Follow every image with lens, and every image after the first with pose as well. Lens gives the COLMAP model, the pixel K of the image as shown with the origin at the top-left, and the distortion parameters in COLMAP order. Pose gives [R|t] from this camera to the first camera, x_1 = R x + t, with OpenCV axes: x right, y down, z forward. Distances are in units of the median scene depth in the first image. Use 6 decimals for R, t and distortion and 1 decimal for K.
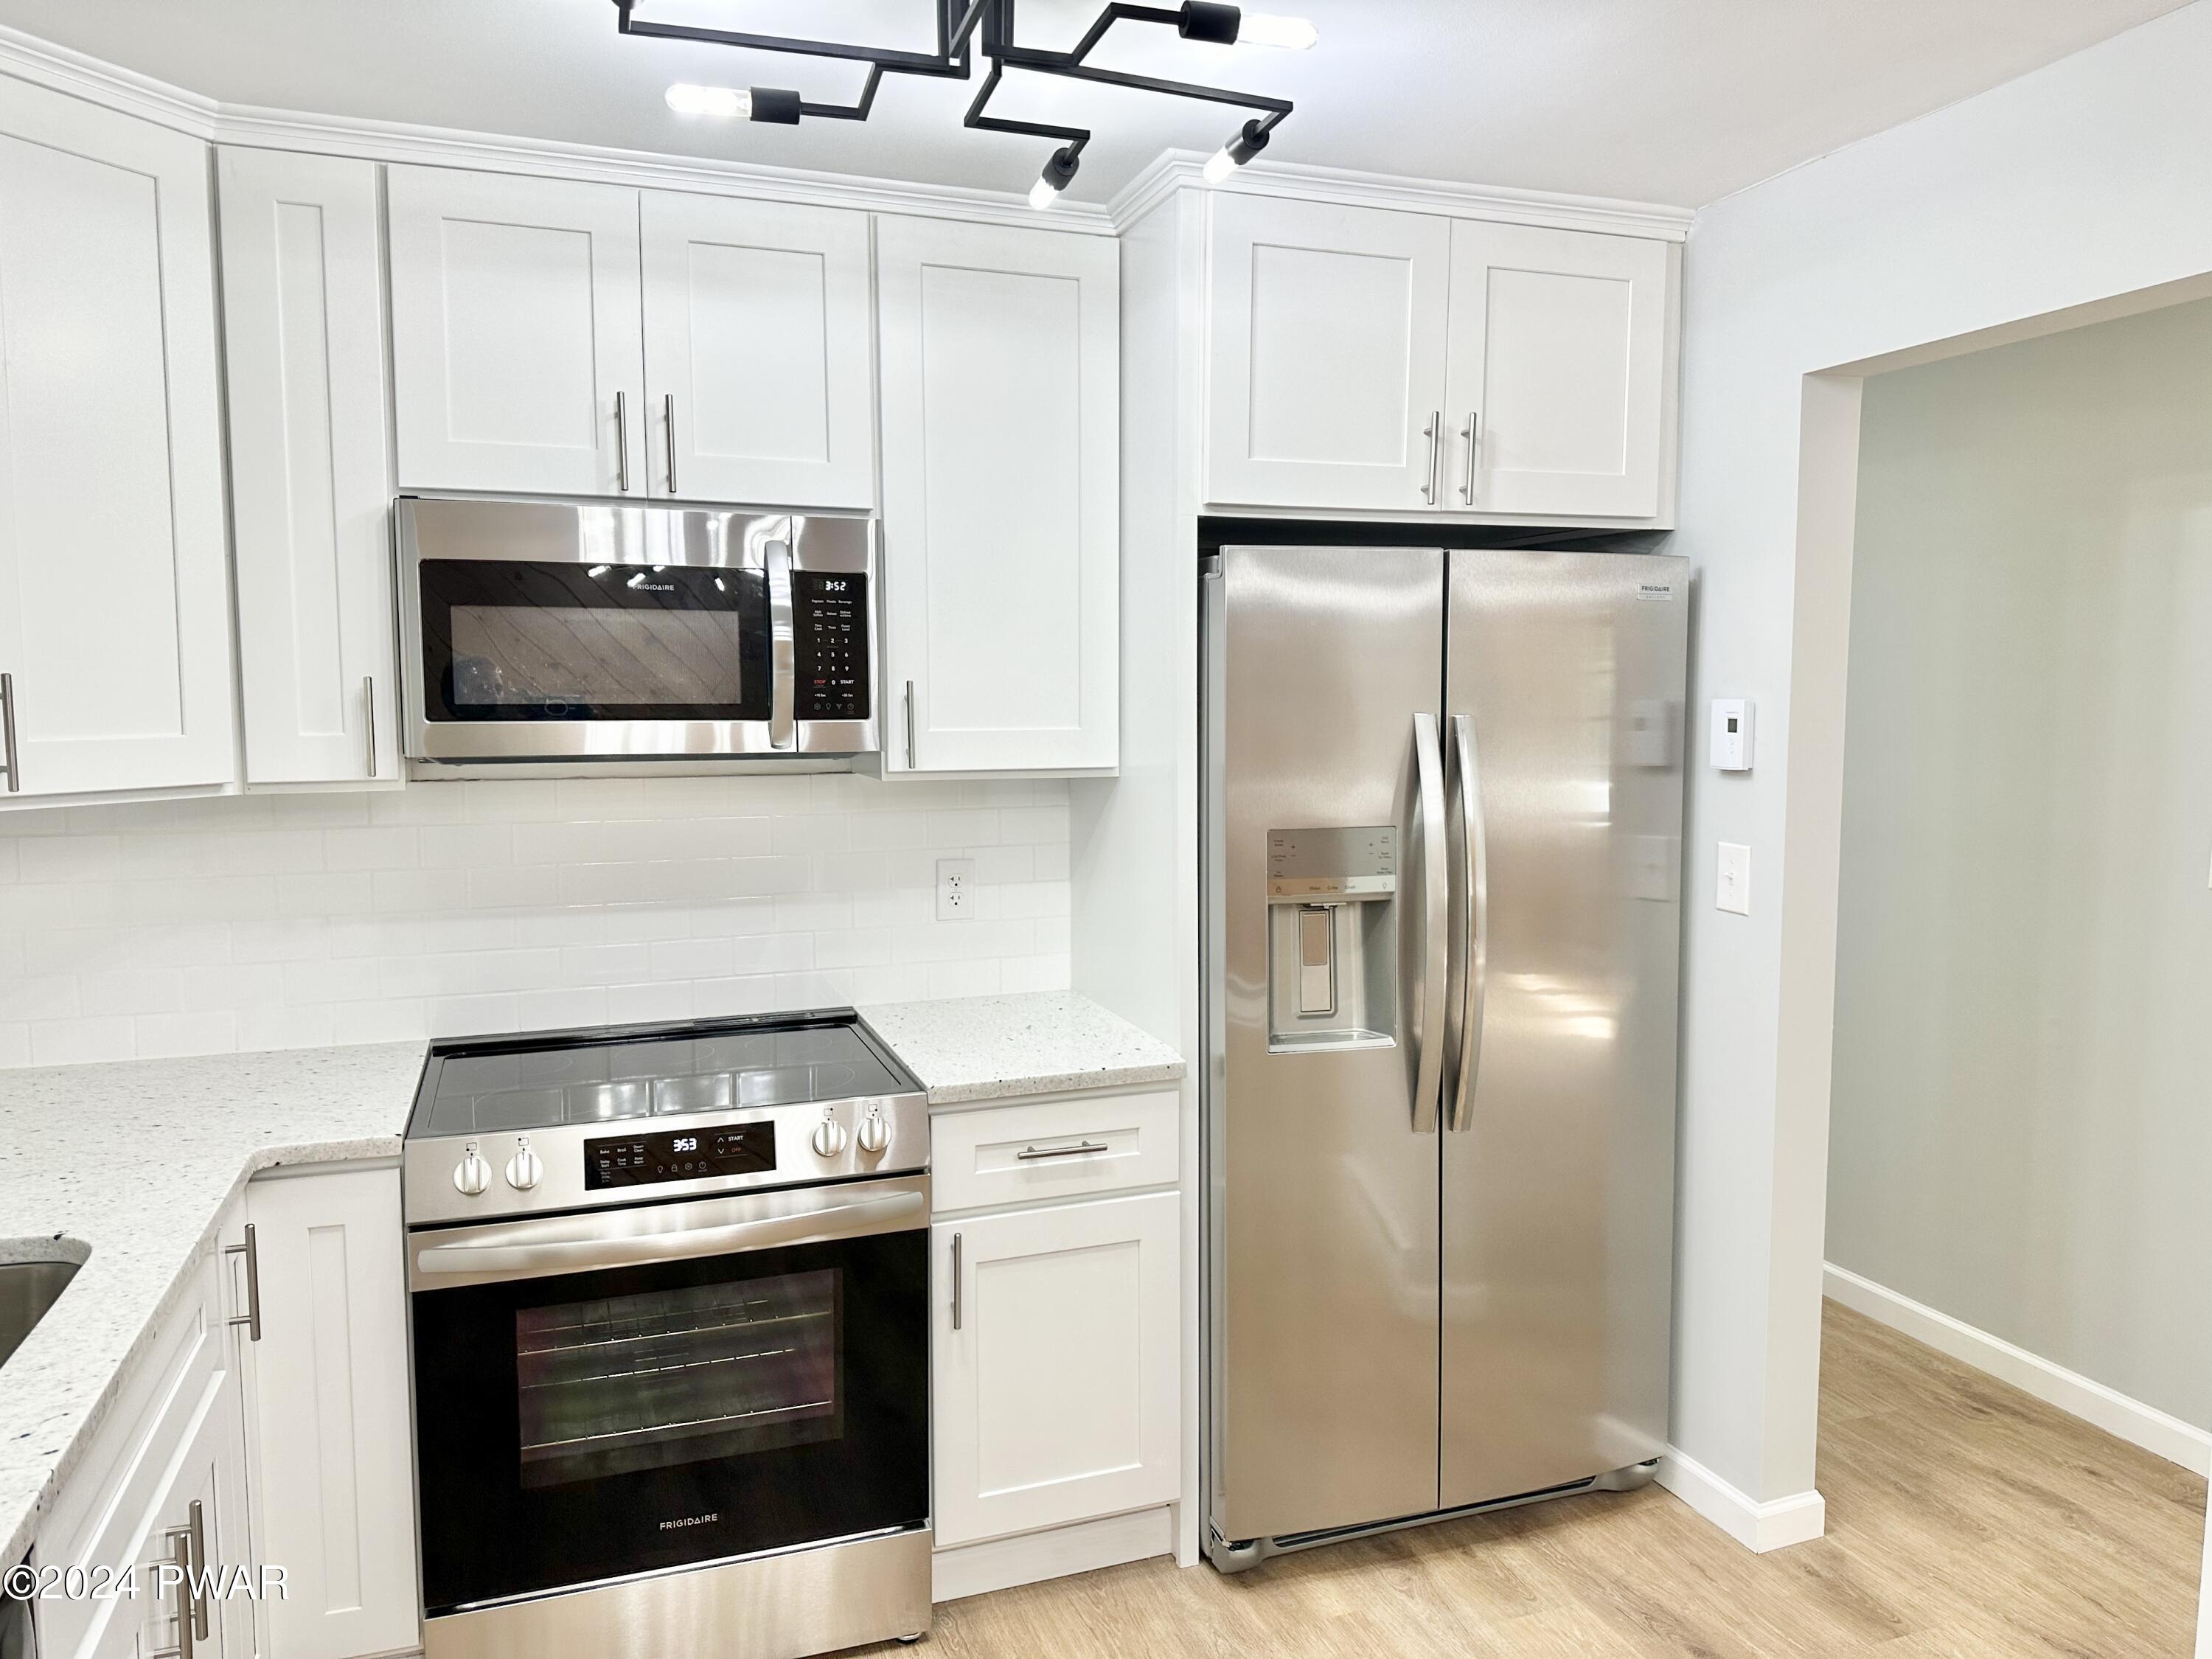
lens RADIAL K [[1512.0, 0, 1097.7], [0, 1512.0, 834.8], [0, 0, 1]] dist [0.003018, -0.016009]
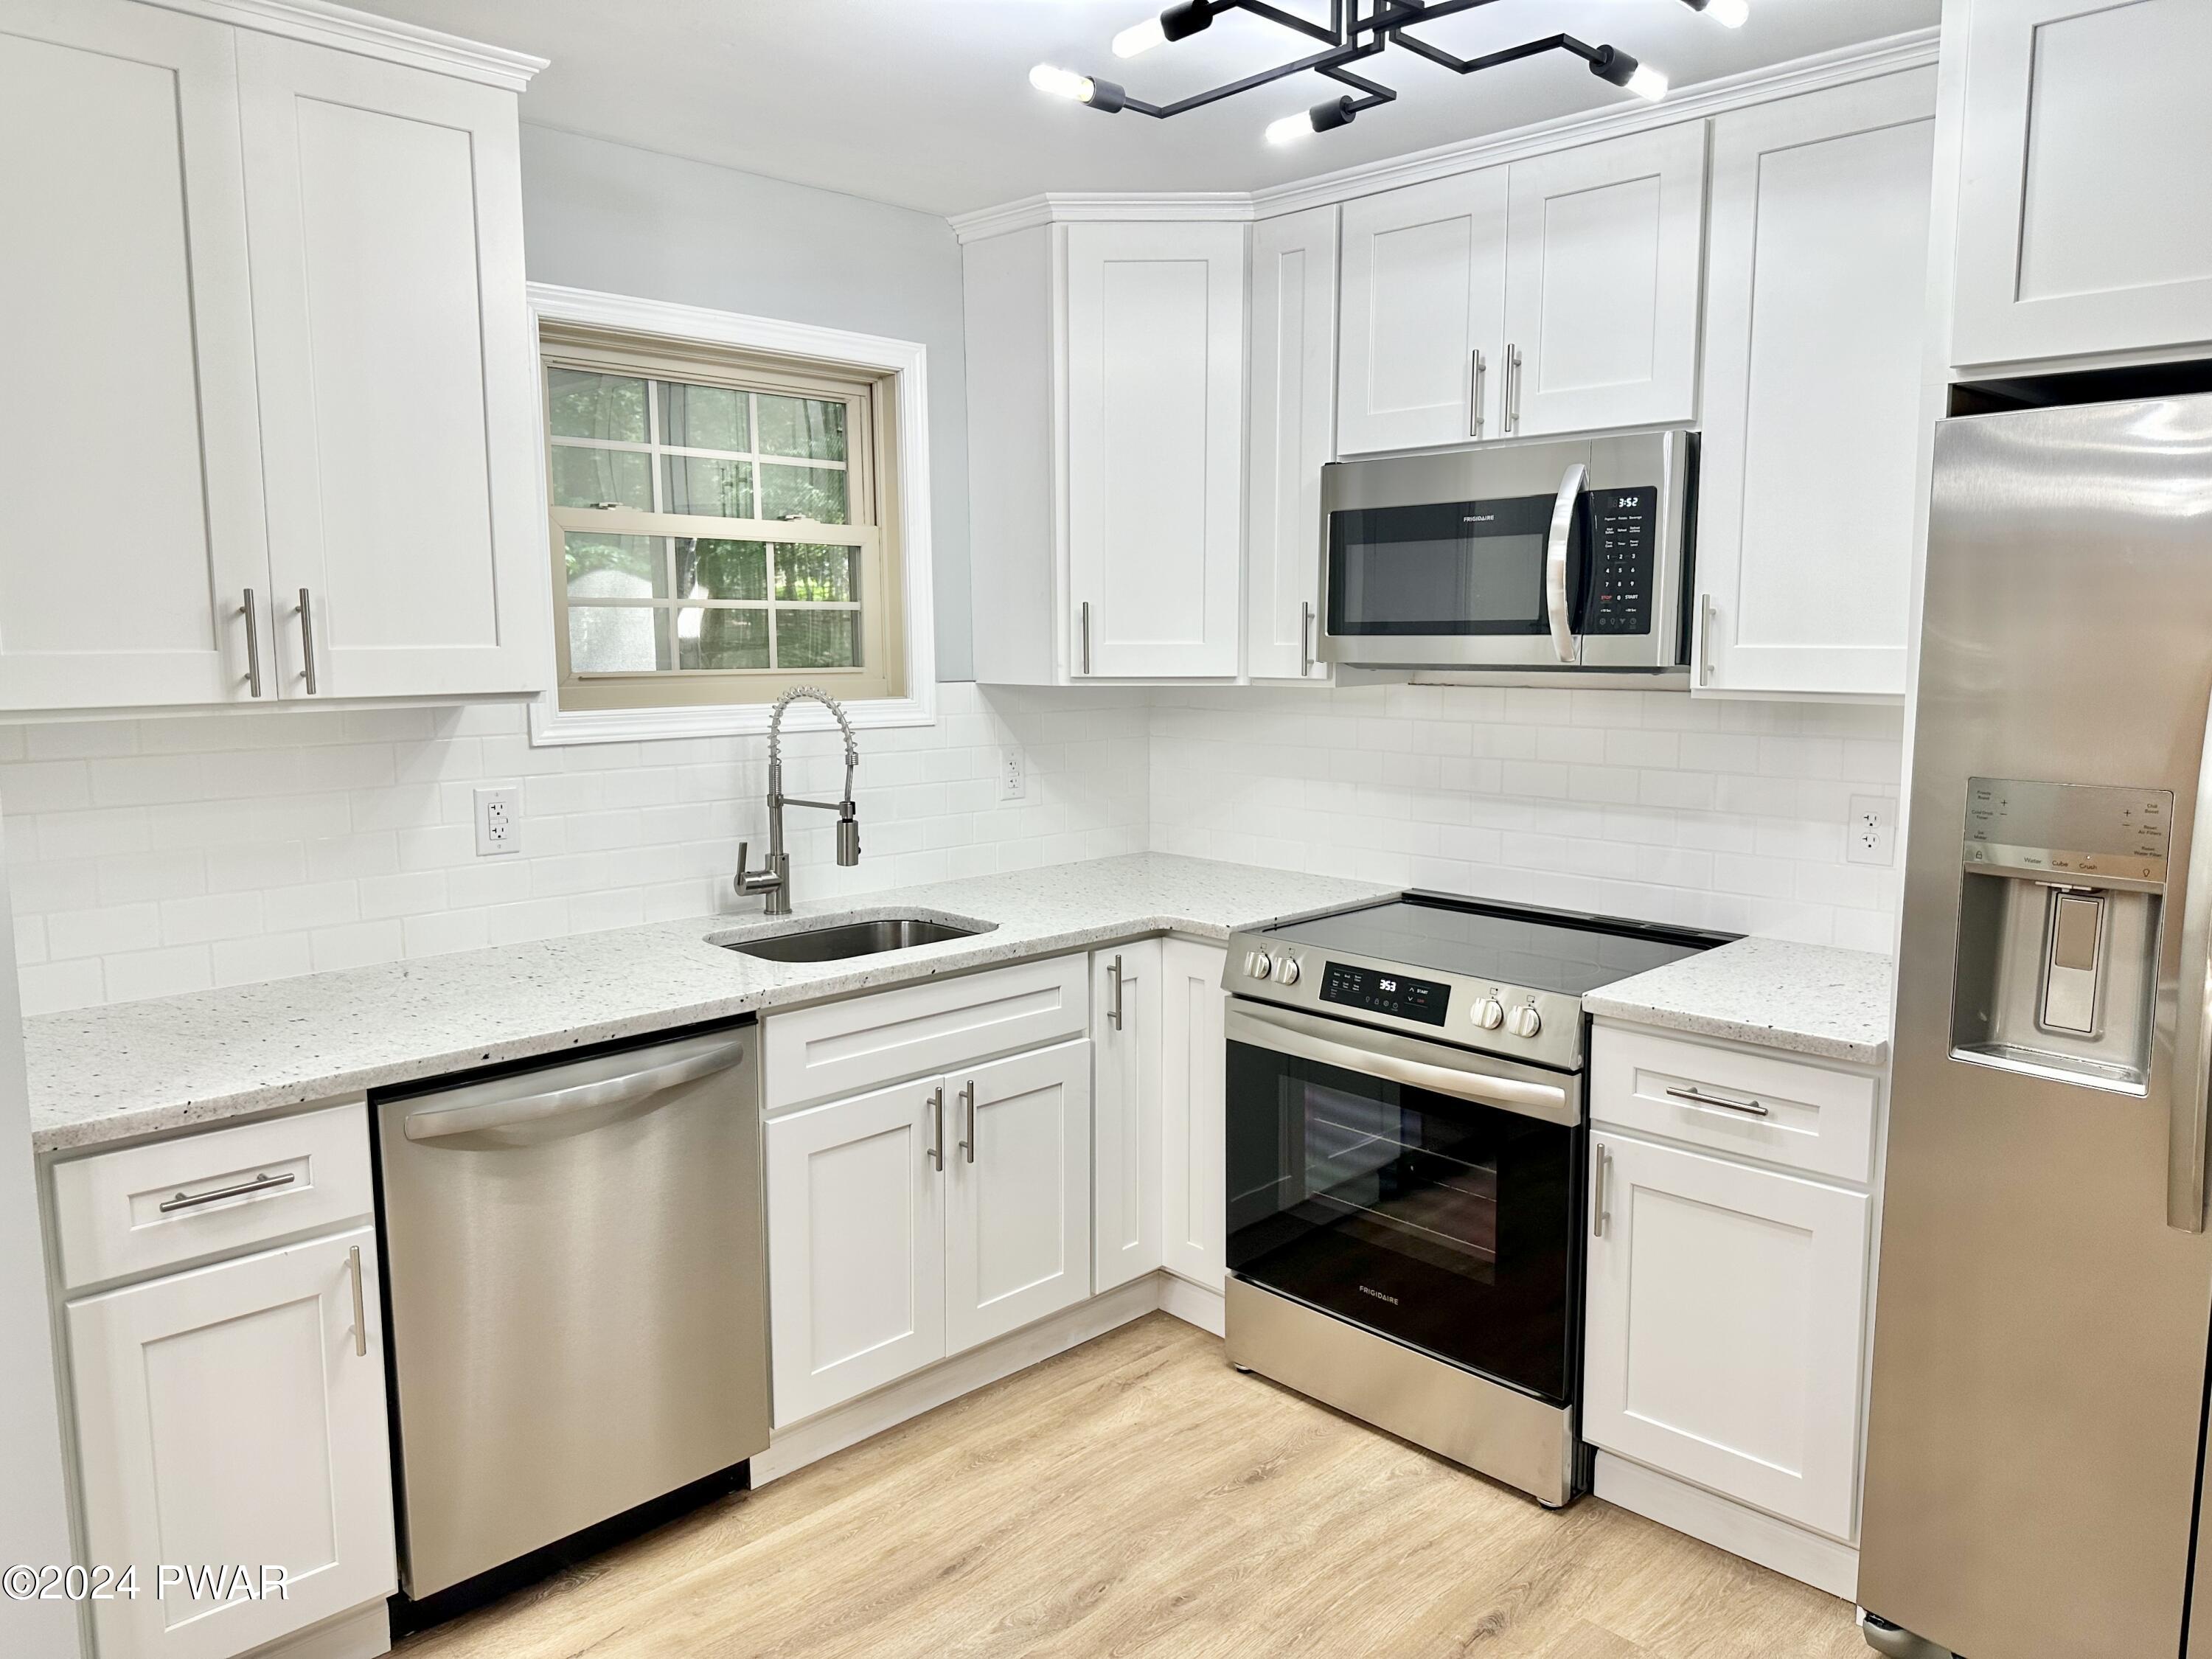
lens RADIAL K [[1512.0, 0, 1083.7], [0, 1512.0, 820.8], [0, 0, 1]] dist [0.003018, -0.016009]
pose [[0.402429, 0.118021, -0.907812, 0.640901], [-0.087491, 0.992074, 0.090191, -0.011172], [0.911261, 0.043130, 0.409565, 0.256487]]
